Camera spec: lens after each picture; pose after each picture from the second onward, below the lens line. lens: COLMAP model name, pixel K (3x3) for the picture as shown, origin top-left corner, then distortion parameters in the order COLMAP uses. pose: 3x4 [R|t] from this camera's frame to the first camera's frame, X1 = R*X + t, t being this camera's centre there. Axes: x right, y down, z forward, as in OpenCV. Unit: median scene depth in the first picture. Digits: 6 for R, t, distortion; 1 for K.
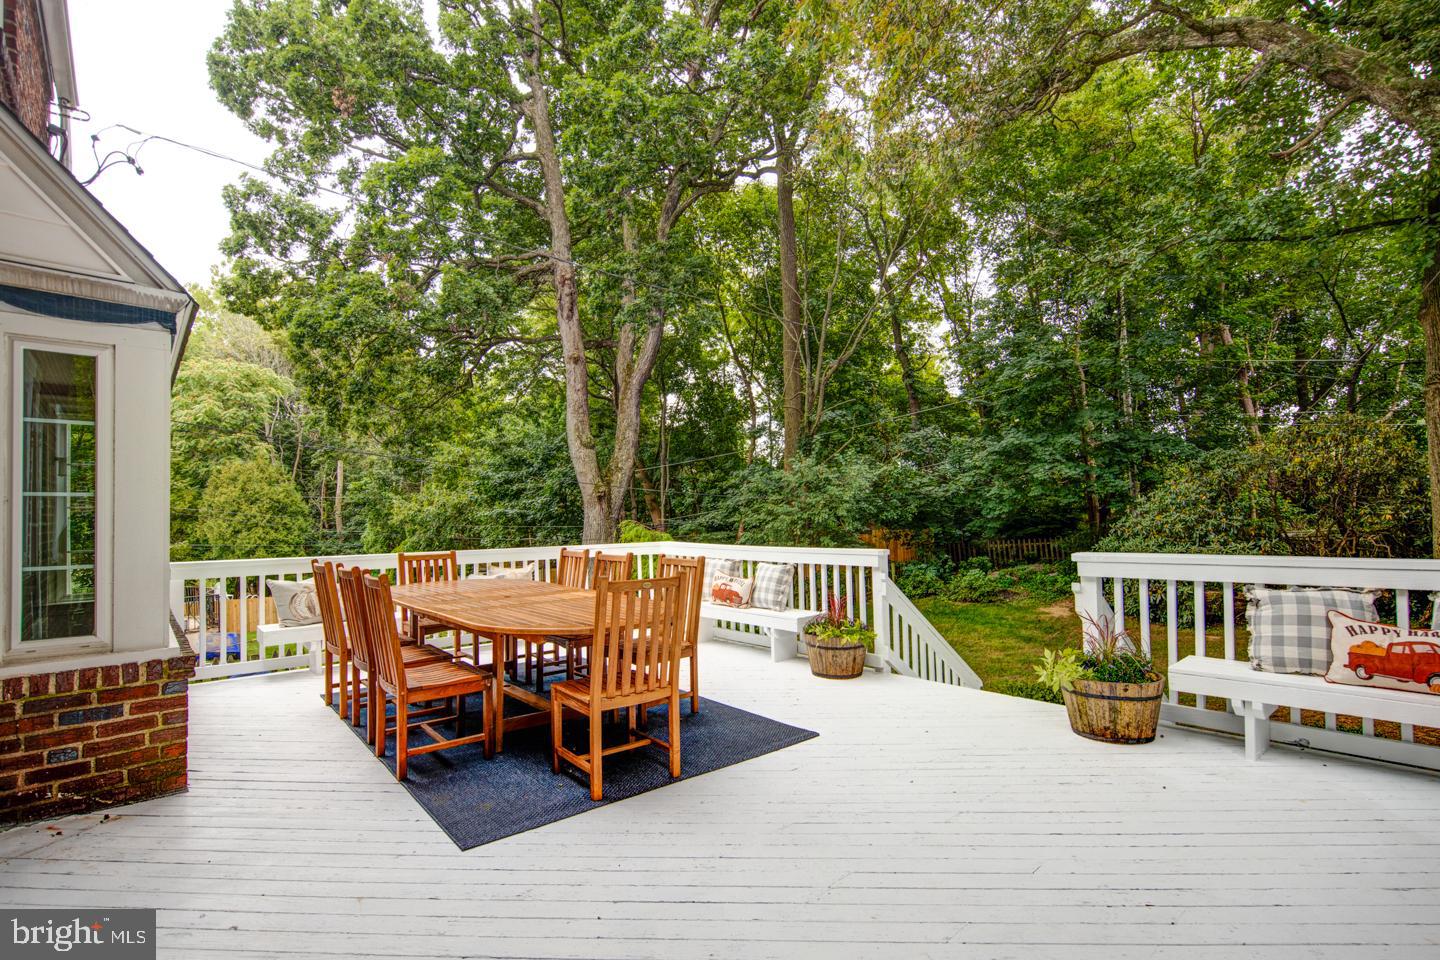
lens RADIAL K [[675.5, 0, 717.6], [0, 675.5, 503.3], [0, 0, 1]] dist [-0.001975, -0.000449]
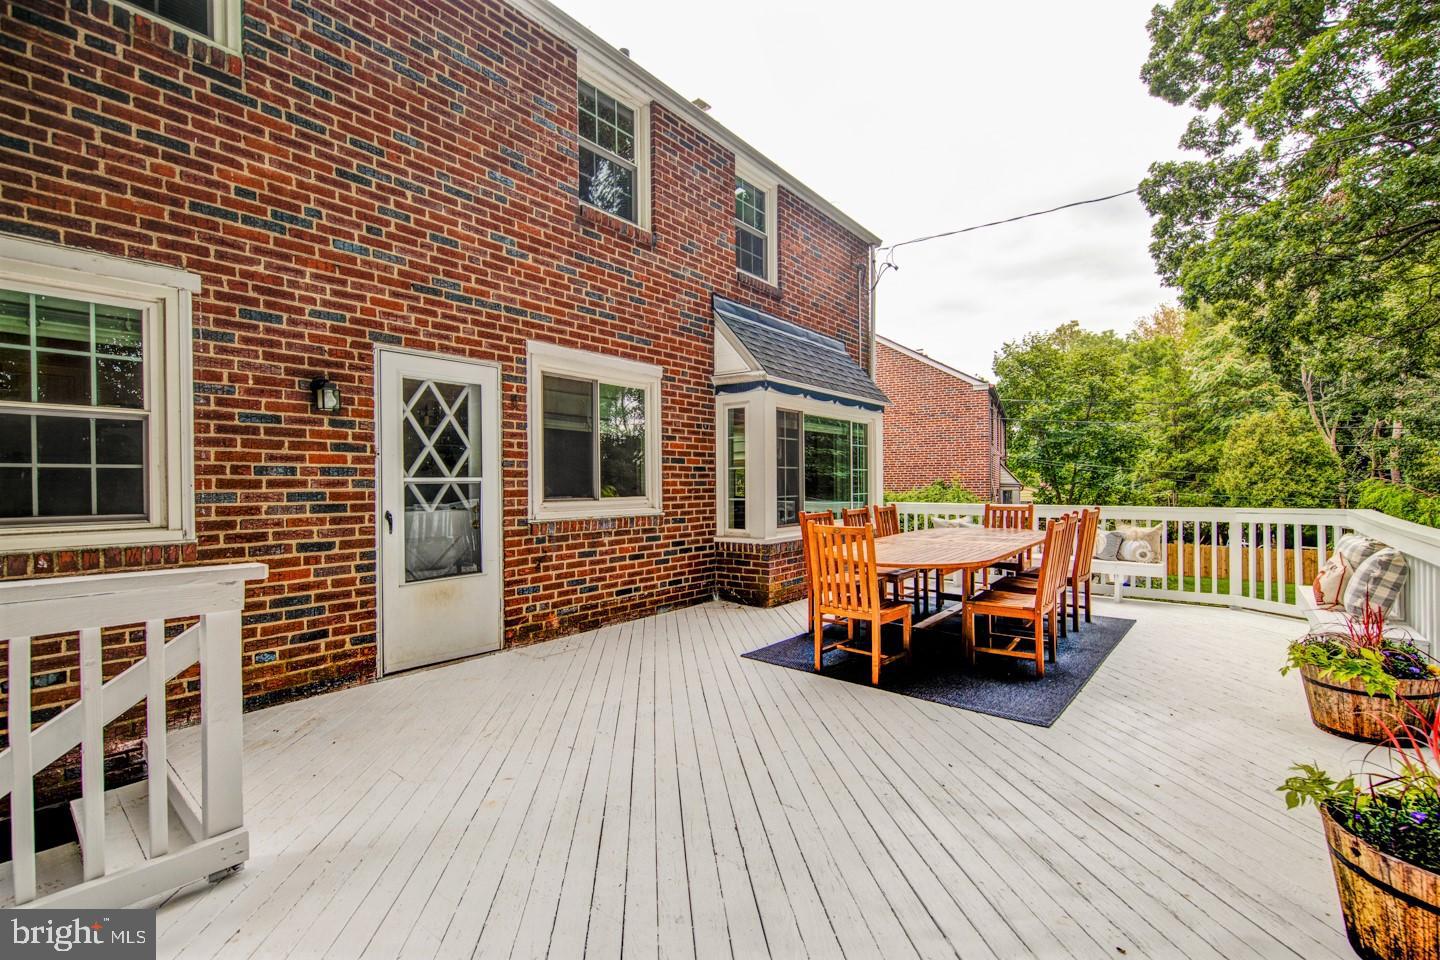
lens RADIAL K [[617.2, 0, 721.2], [0, 617.2, 485.0], [0, 0, 1]] dist [0.004341, -0.000400]
pose [[0.167216, 0.021630, -0.985683, 0.082975], [0.026499, 0.999300, 0.026424, -0.000975], [0.985564, -0.030538, 0.166526, 0.042017]]
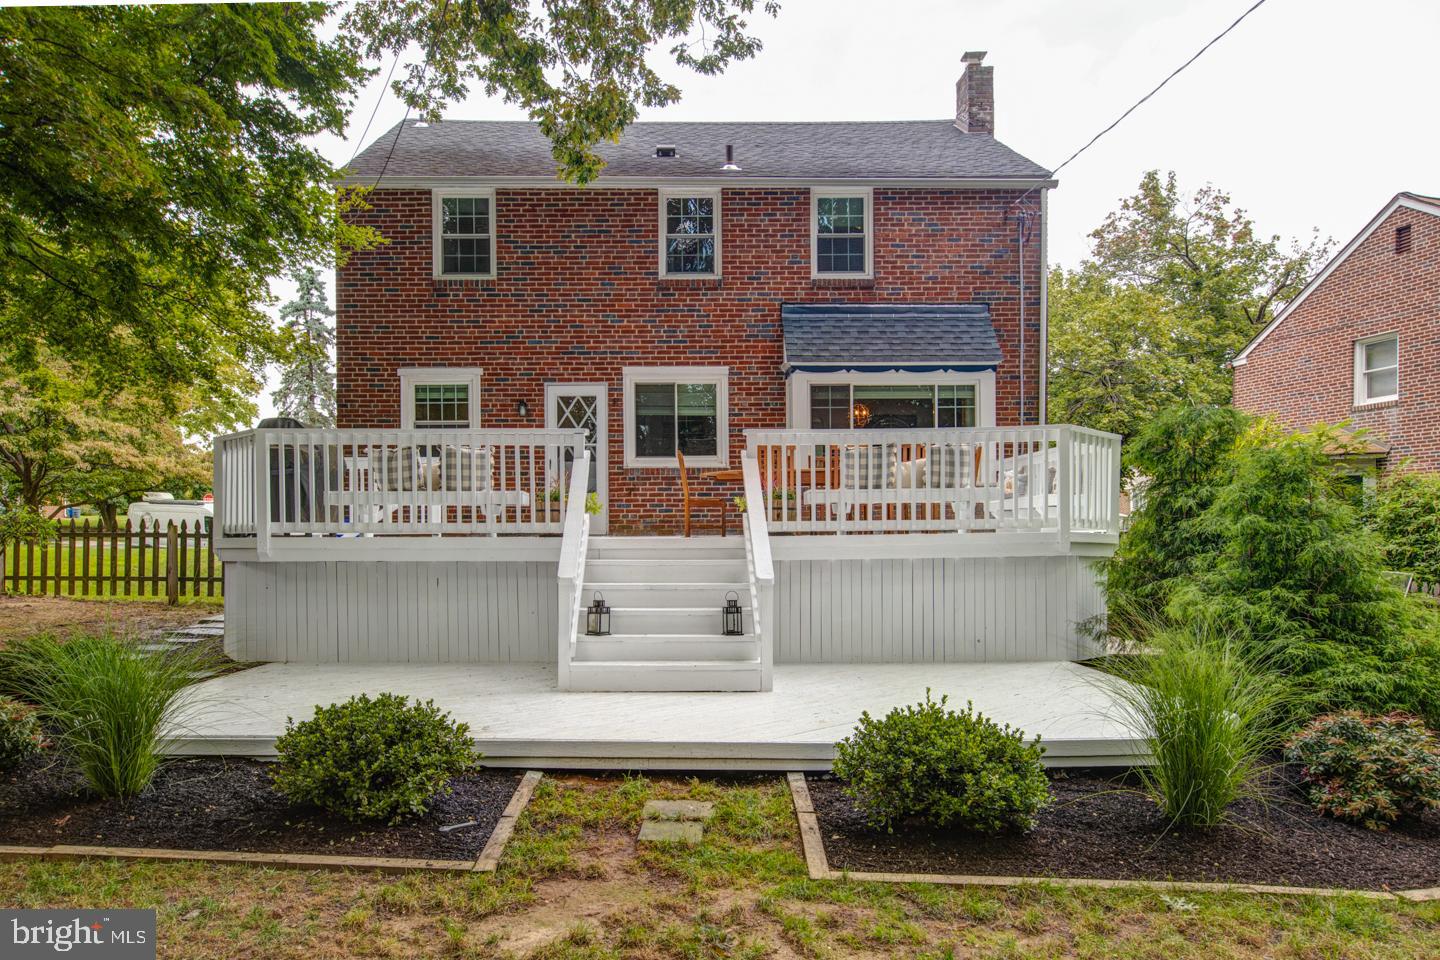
lens RADIAL K [[935.0, 0, 693.1], [0, 935.0, 510.2], [0, 0, 1]] dist [0.006639, 0.002493]
pose [[-0.652104, 0.013209, -0.758014, 0.185289], [0.037103, 0.999206, -0.014507, 0.027278], [0.757221, -0.037585, -0.652076, 0.244825]]
